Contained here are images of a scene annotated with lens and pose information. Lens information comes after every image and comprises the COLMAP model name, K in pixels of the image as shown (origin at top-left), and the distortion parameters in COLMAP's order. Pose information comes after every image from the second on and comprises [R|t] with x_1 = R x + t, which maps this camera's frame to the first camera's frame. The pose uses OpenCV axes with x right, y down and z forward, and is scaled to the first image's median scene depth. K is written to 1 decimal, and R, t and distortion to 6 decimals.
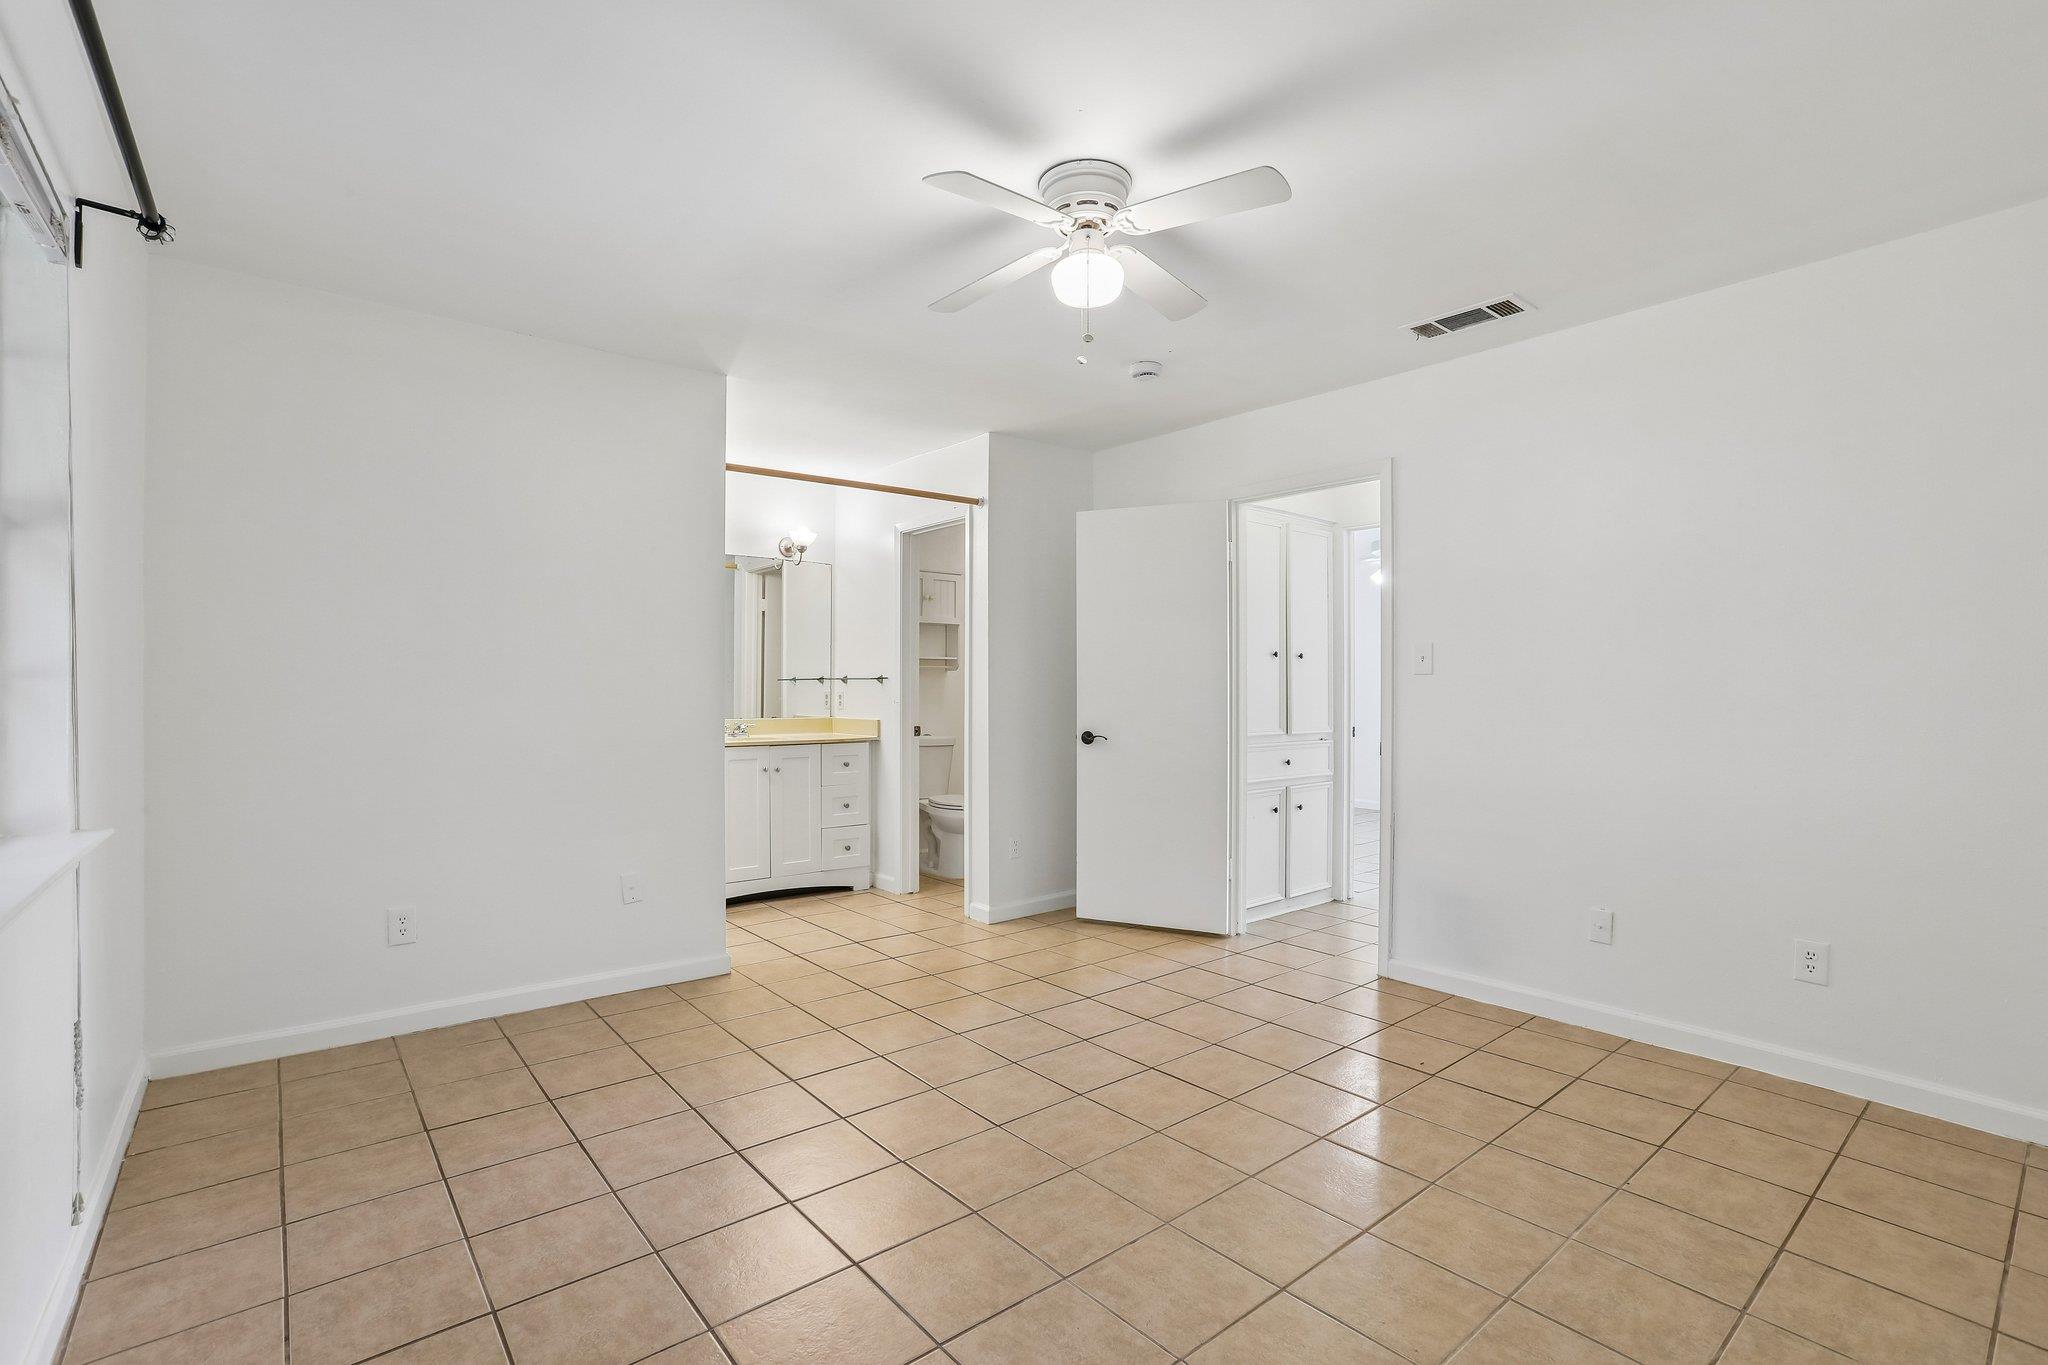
lens RADIAL K [[937.6, 0, 1026.1], [0, 937.6, 685.4], [0, 0, 1]] dist [-0.070590, 0.032328]
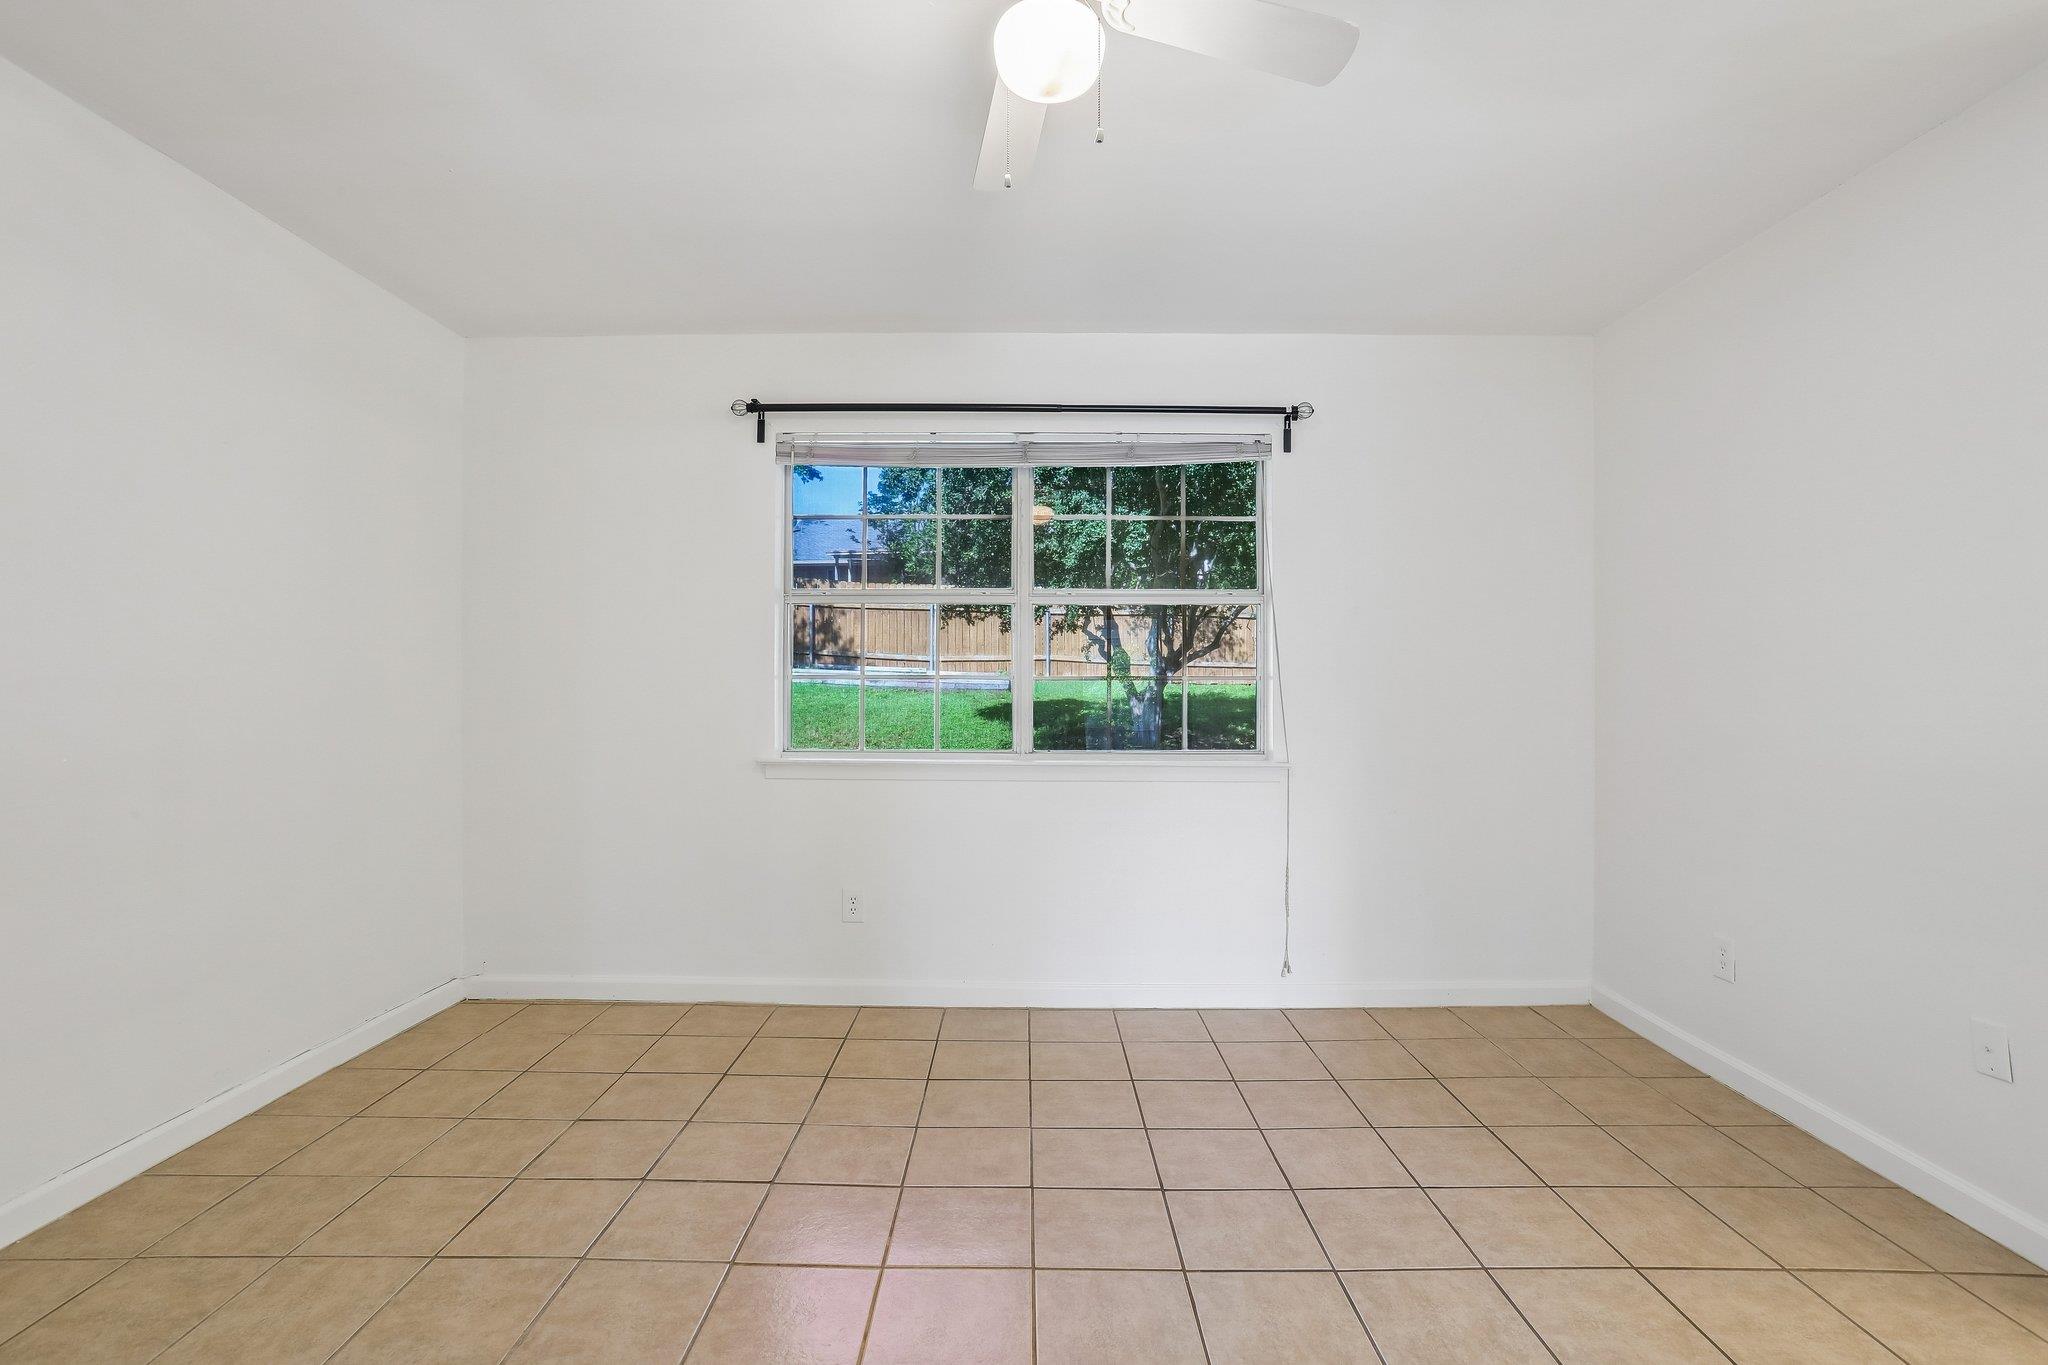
lens RADIAL K [[915.8, 0, 1018.5], [0, 915.8, 679.0], [0, 0, 1]] dist [-0.052726, 0.026598]
pose [[-0.635143, -0.008891, -0.772343, 0.467589], [-0.006556, 0.999960, -0.006120, 0.003561], [0.772367, 0.001177, -0.635176, 1.137223]]
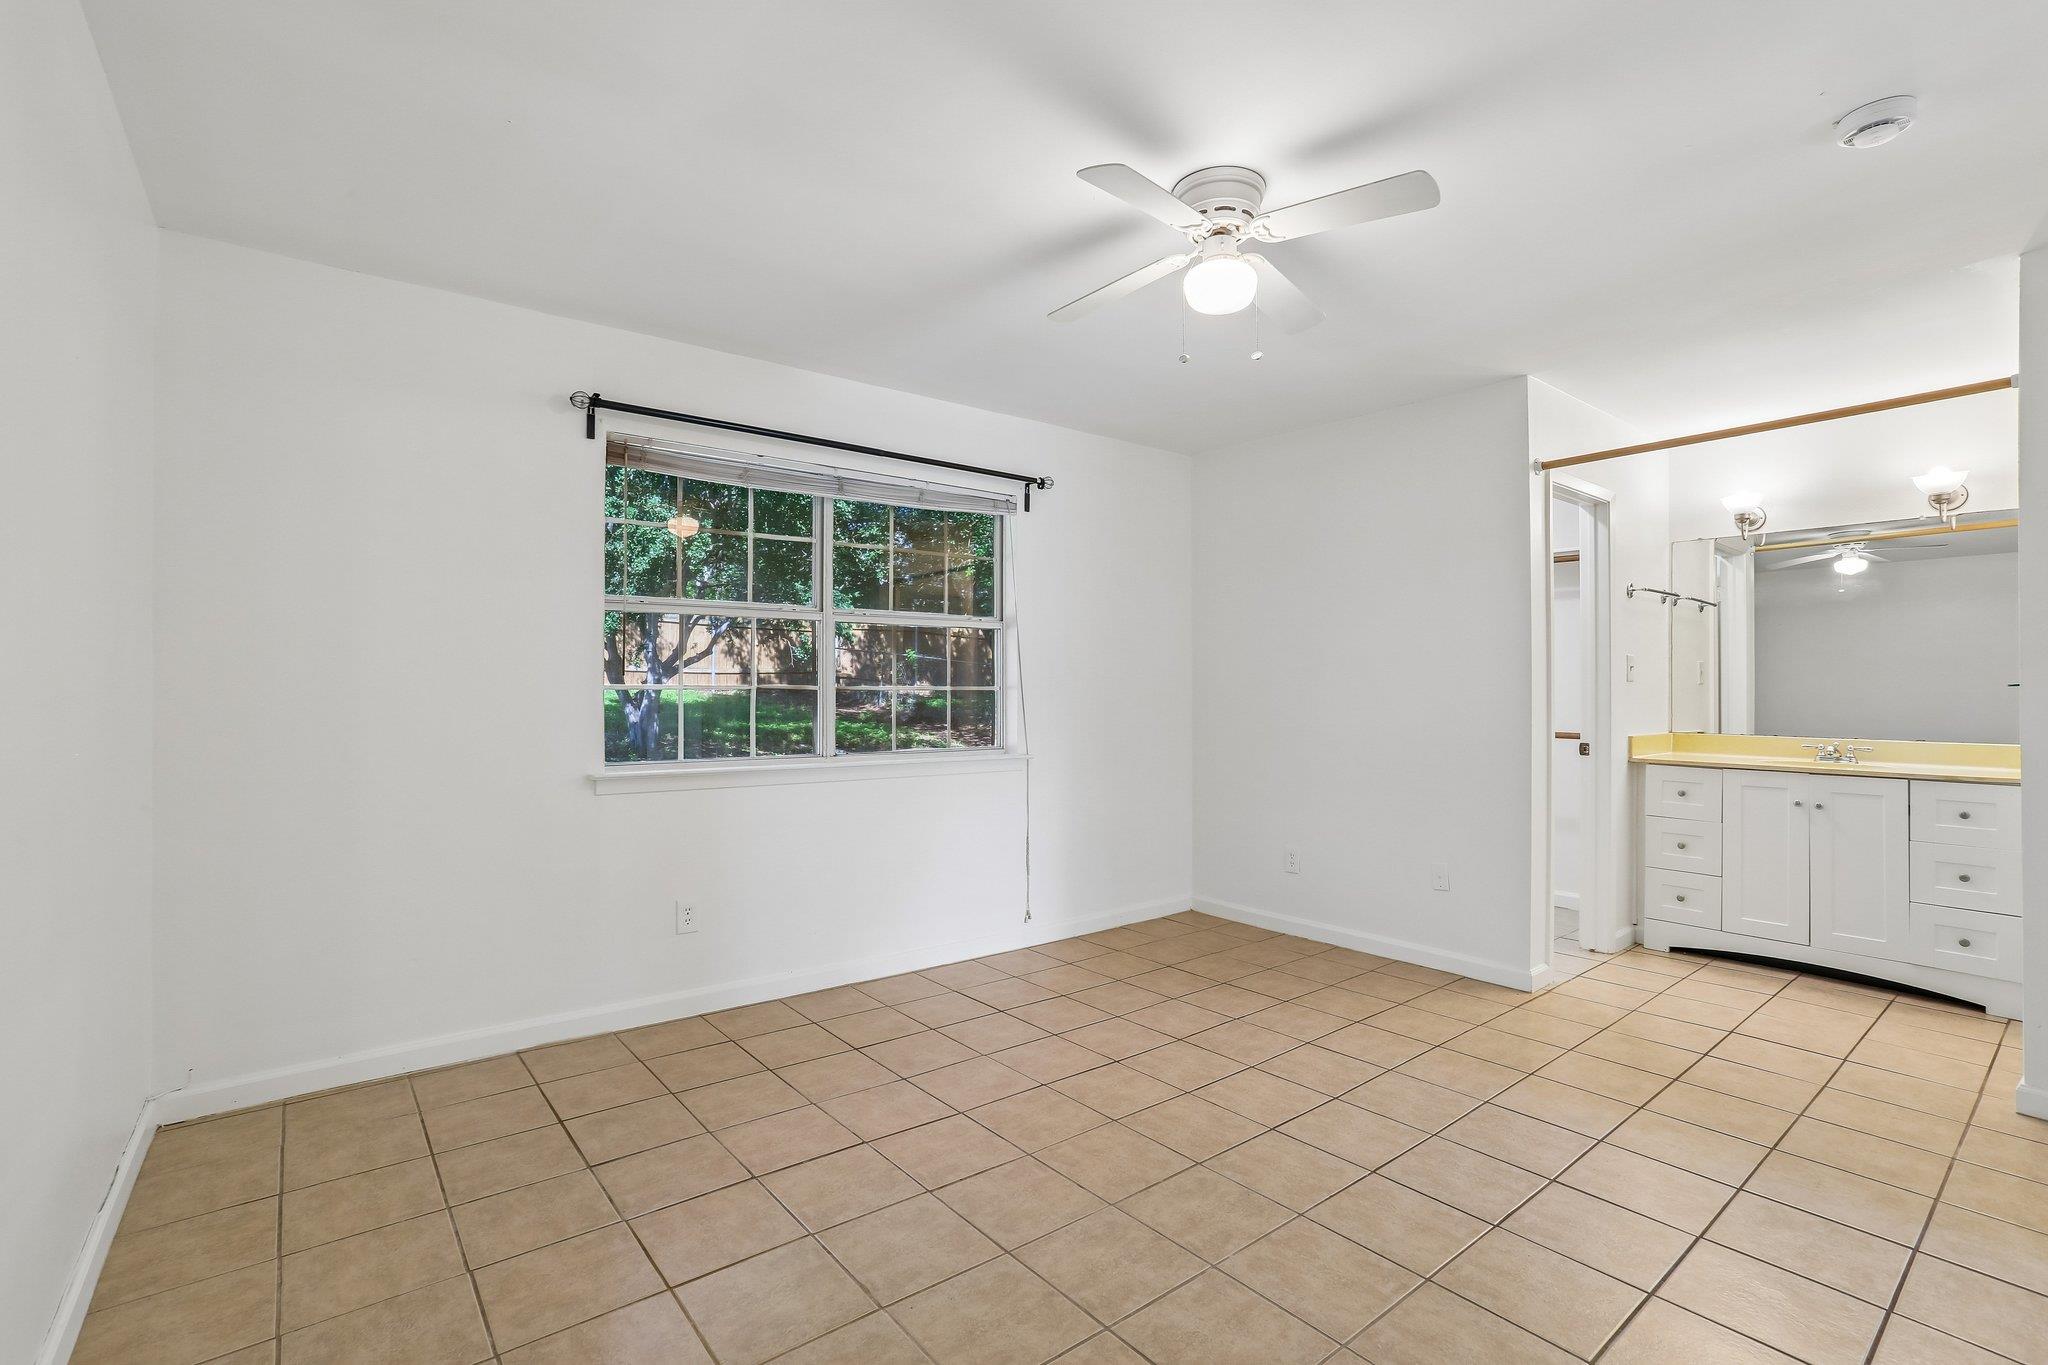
lens RADIAL K [[916.6, 0, 1003.4], [0, 916.6, 671.7], [0, 0, 1]] dist [-0.065734, 0.030434]
pose [[-0.030773, -0.022605, -0.999271, 0.862196], [-0.002784, 0.999742, -0.022530, 0.000009], [0.999523, 0.002088, -0.030828, 0.652874]]
